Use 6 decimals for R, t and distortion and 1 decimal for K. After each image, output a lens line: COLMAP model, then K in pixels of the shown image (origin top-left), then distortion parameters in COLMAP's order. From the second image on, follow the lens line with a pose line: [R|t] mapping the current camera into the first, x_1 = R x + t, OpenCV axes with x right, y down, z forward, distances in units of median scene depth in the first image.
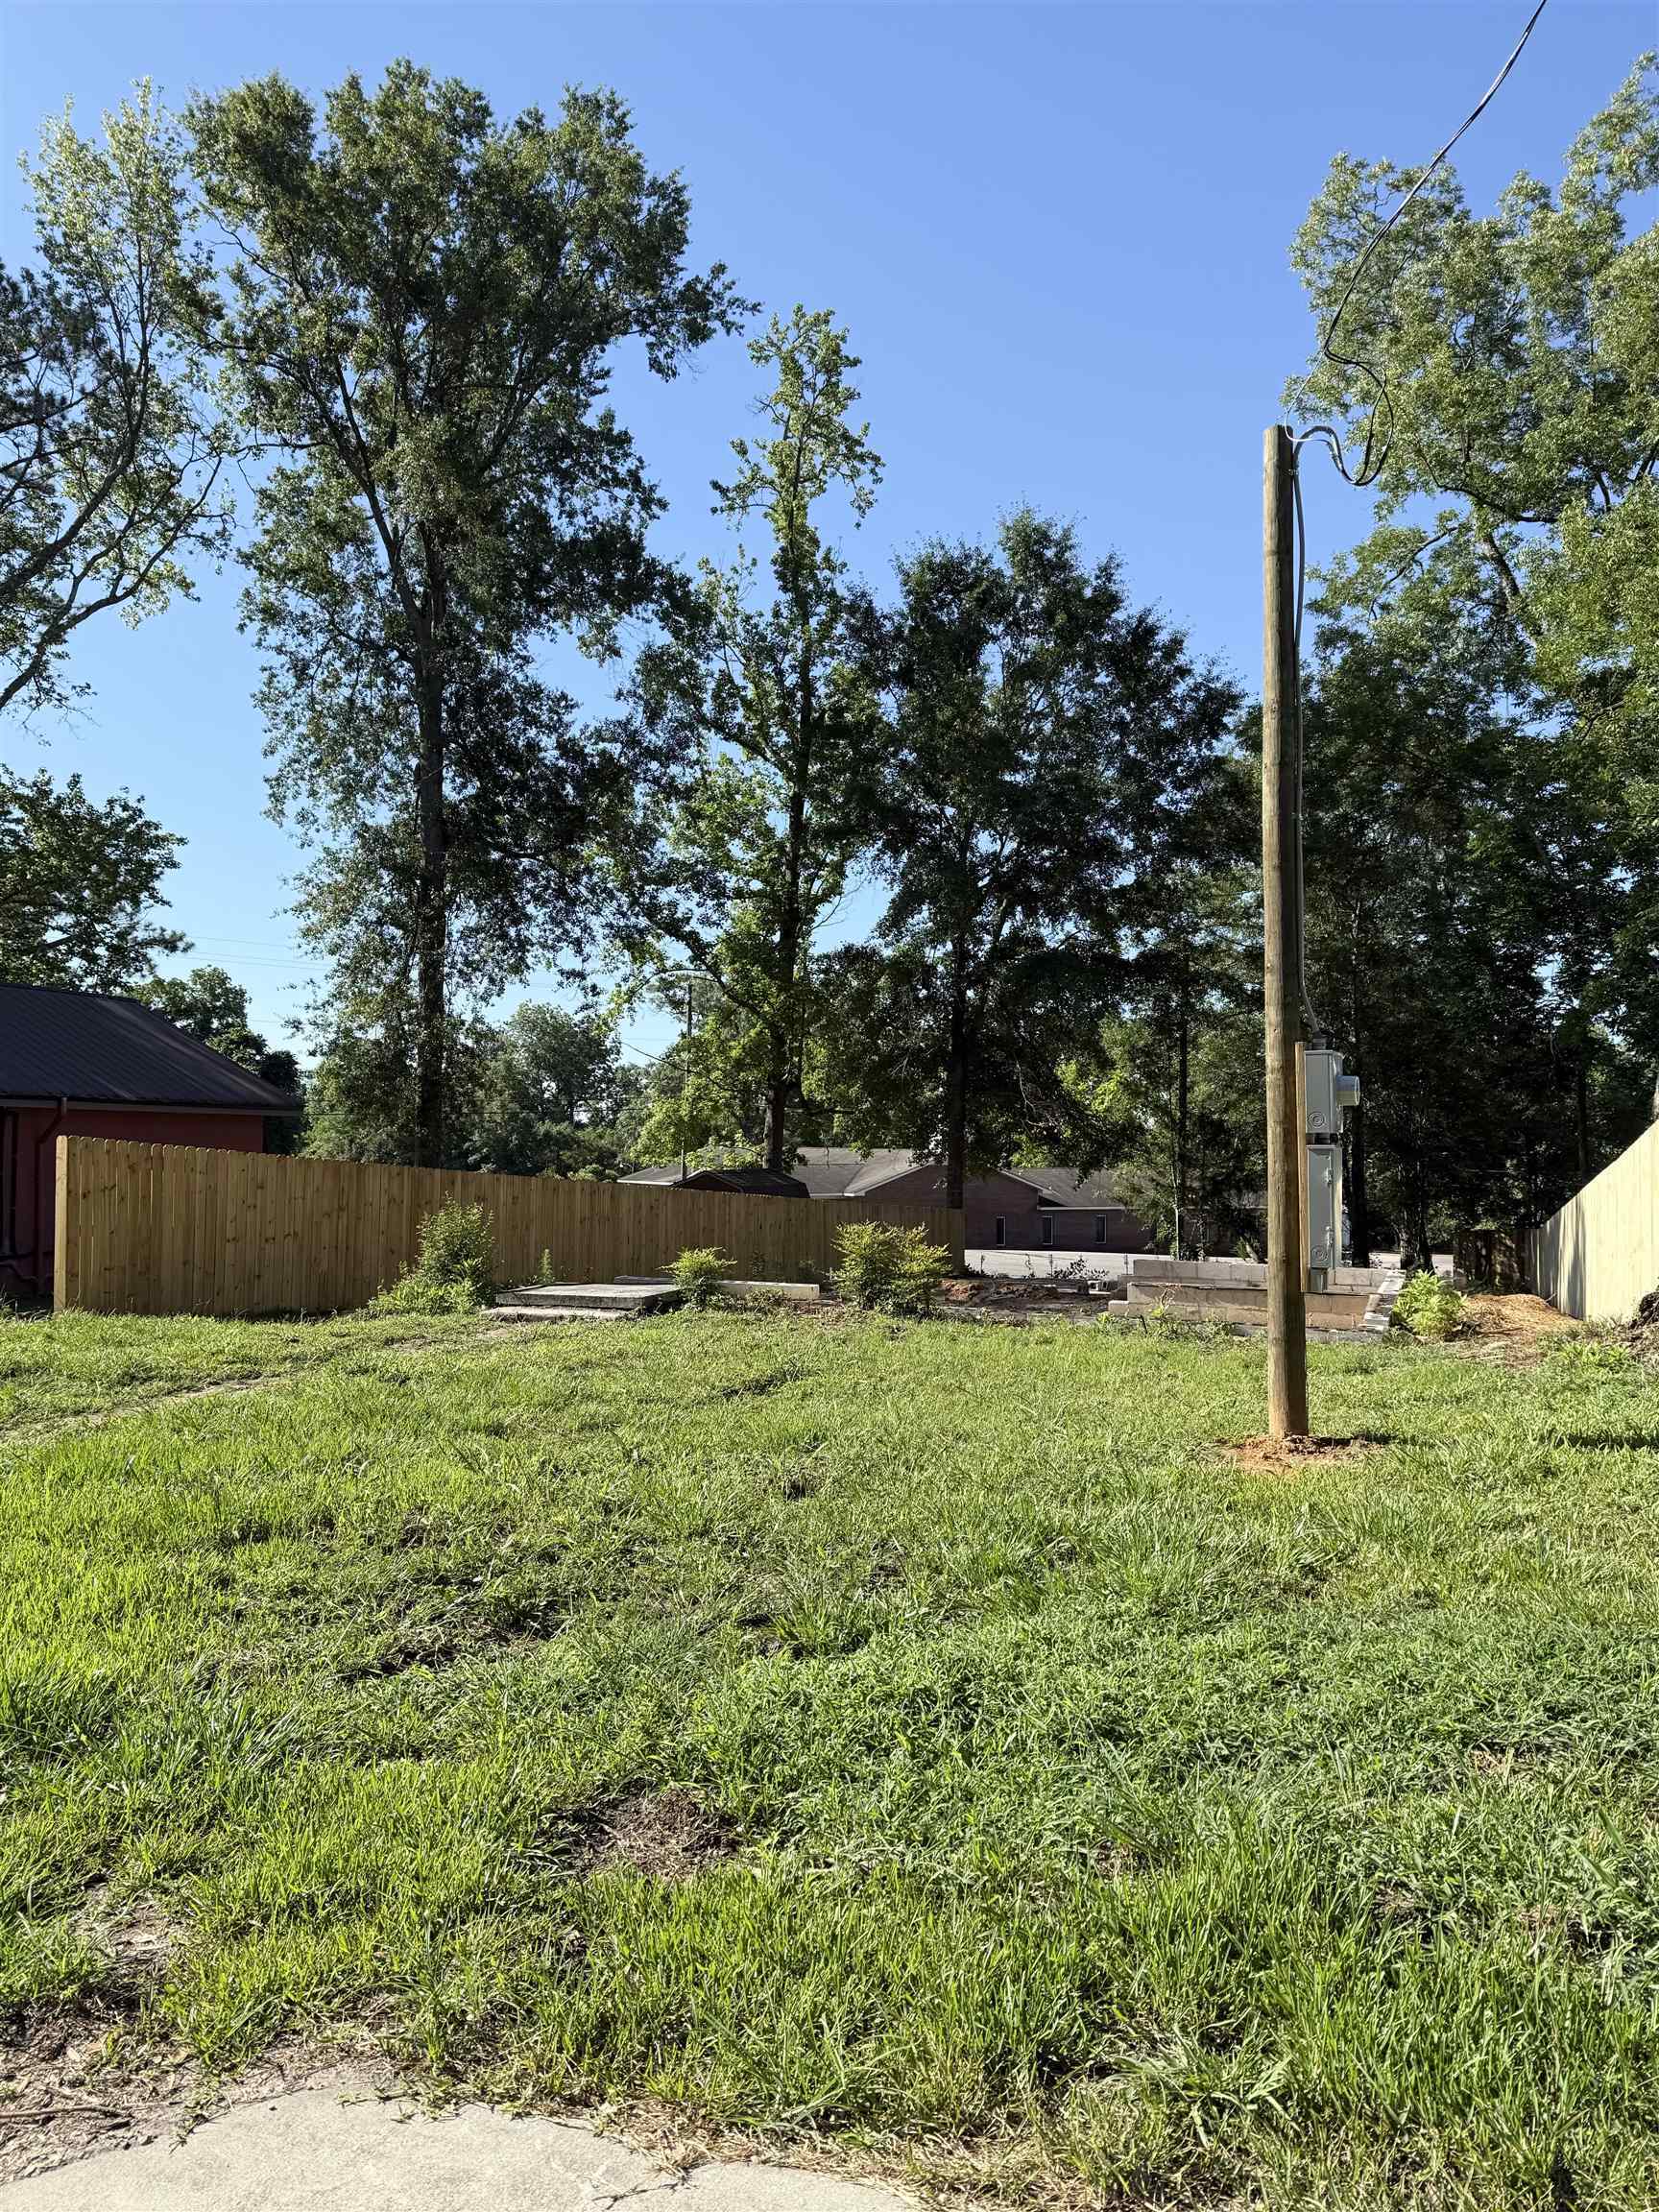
lens RADIAL K [[1585.8, 0, 886.7], [0, 1585.8, 1101.8], [0, 0, 1]] dist [0.244666, -0.349943]
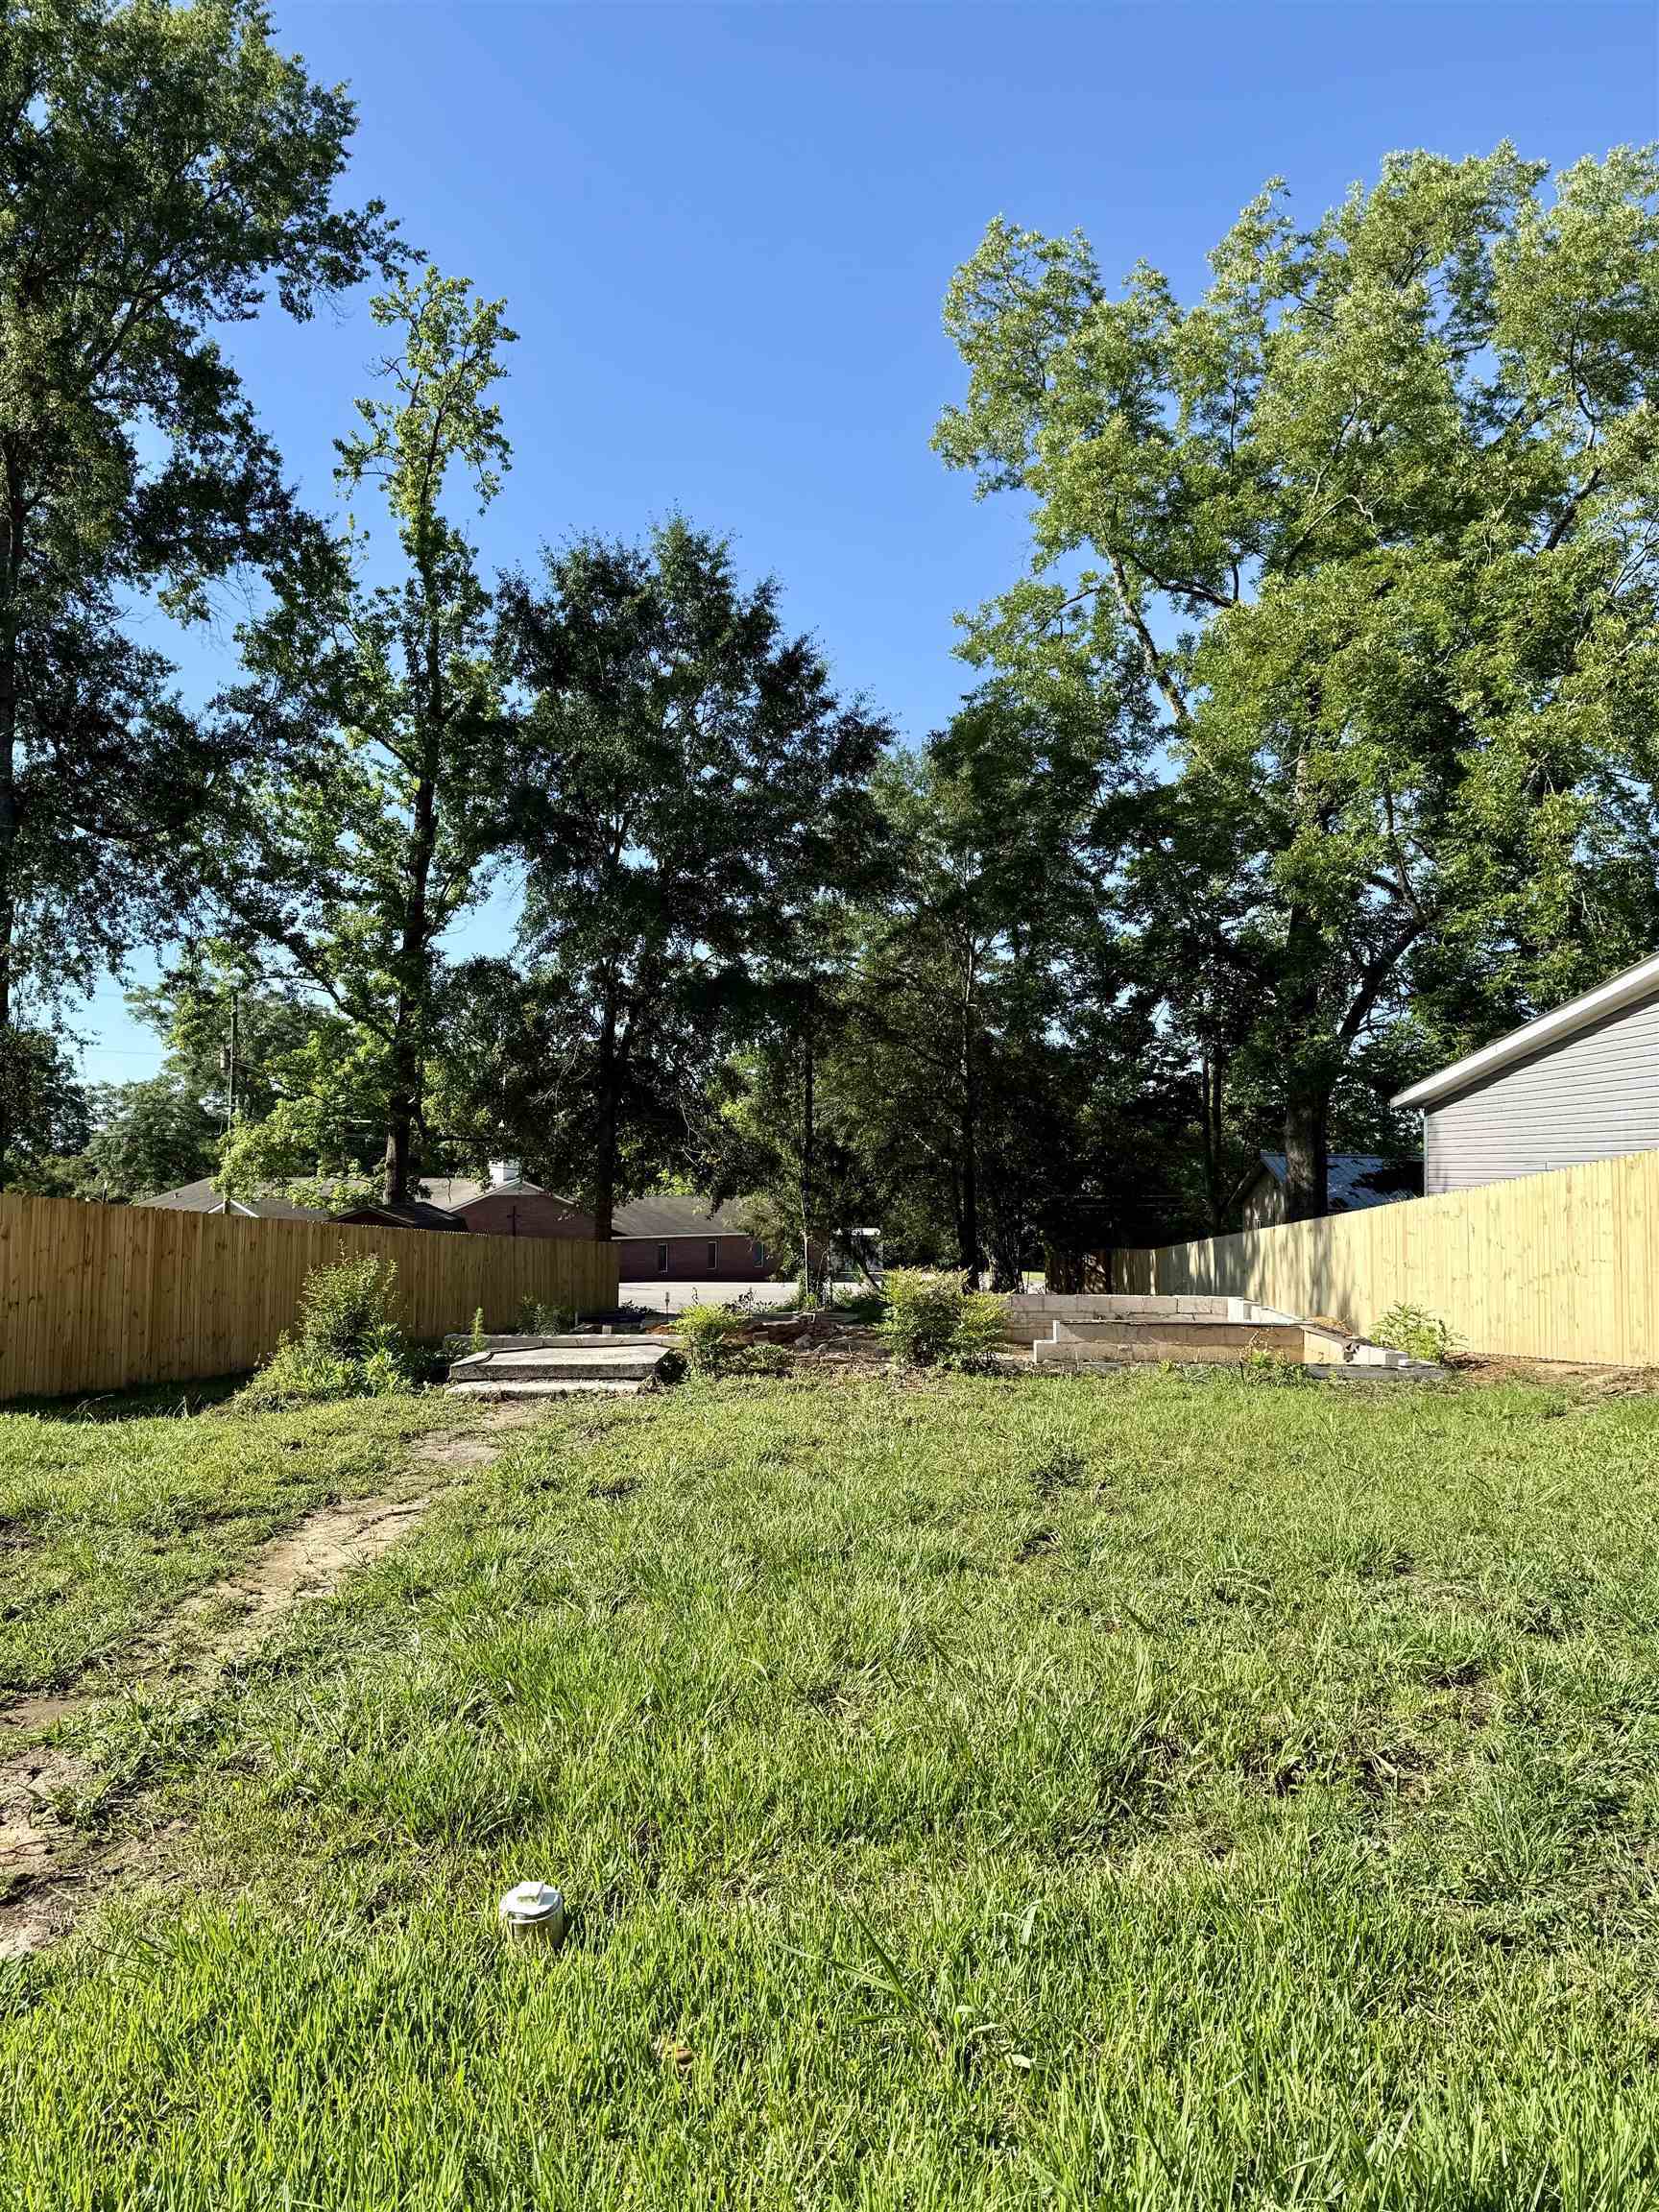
lens RADIAL K [[1565.9, 0, 829.5], [0, 1565.9, 1106.0], [0, 0, 1]] dist [0.142079, -0.137635]
pose [[0.951534, 0.013082, 0.307265, -0.114445], [-0.008406, 0.999828, -0.016537, 0.000809], [-0.307428, 0.013153, 0.951480, 0.073152]]
